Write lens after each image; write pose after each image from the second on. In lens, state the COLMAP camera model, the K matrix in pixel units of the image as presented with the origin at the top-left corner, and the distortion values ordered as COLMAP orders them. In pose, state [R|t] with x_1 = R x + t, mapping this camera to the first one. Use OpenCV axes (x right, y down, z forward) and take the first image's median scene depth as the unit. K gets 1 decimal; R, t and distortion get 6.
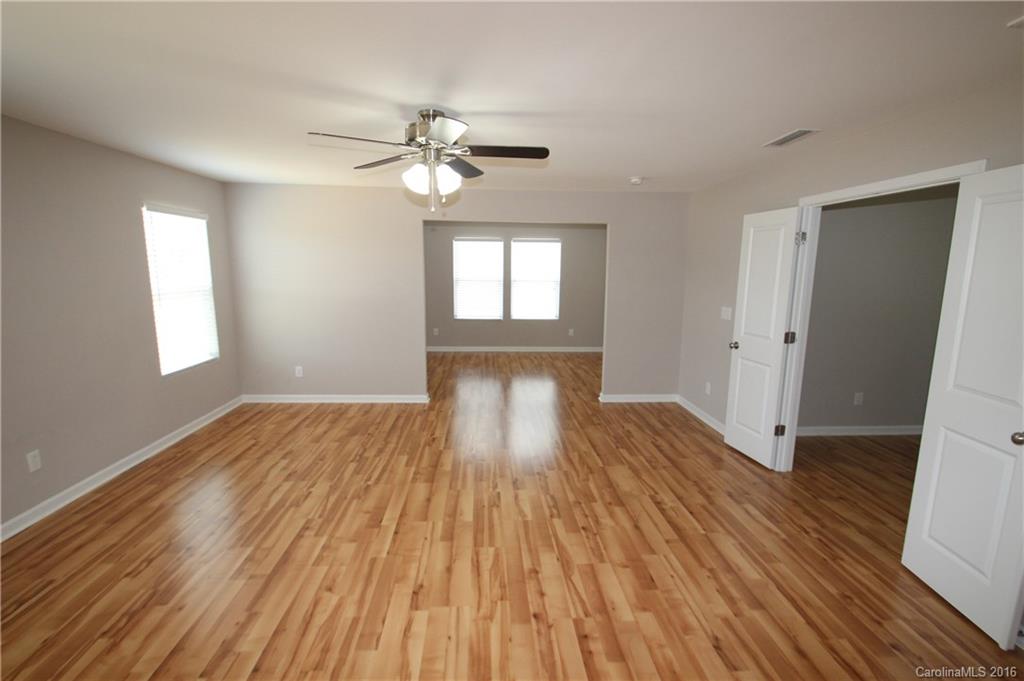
lens RADIAL K [[470.0, 0, 512.0], [0, 470.0, 340.5], [0, 0, 1]] dist [0.001051, 0.000103]
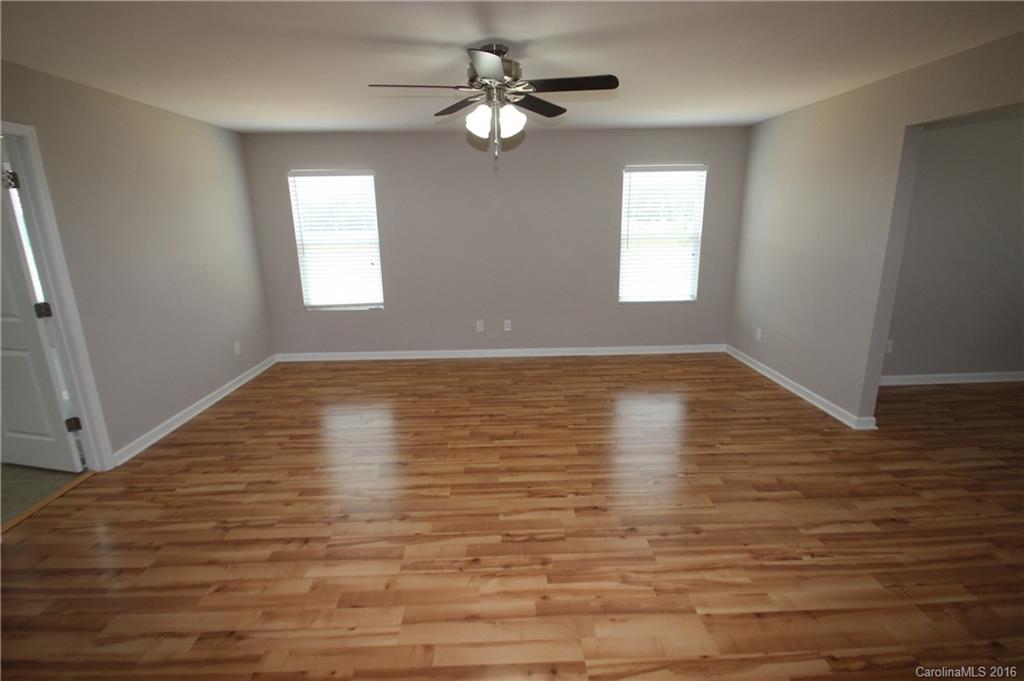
lens RADIAL K [[481.6, 0, 512.0], [0, 481.6, 340.5], [0, 0, 1]] dist [-0.003380, -0.000988]
pose [[-0.028316, 0.236580, -0.971199, 0.855176], [-0.138543, 0.961283, 0.238204, -0.141954], [0.989952, 0.141297, 0.005557, 1.041286]]
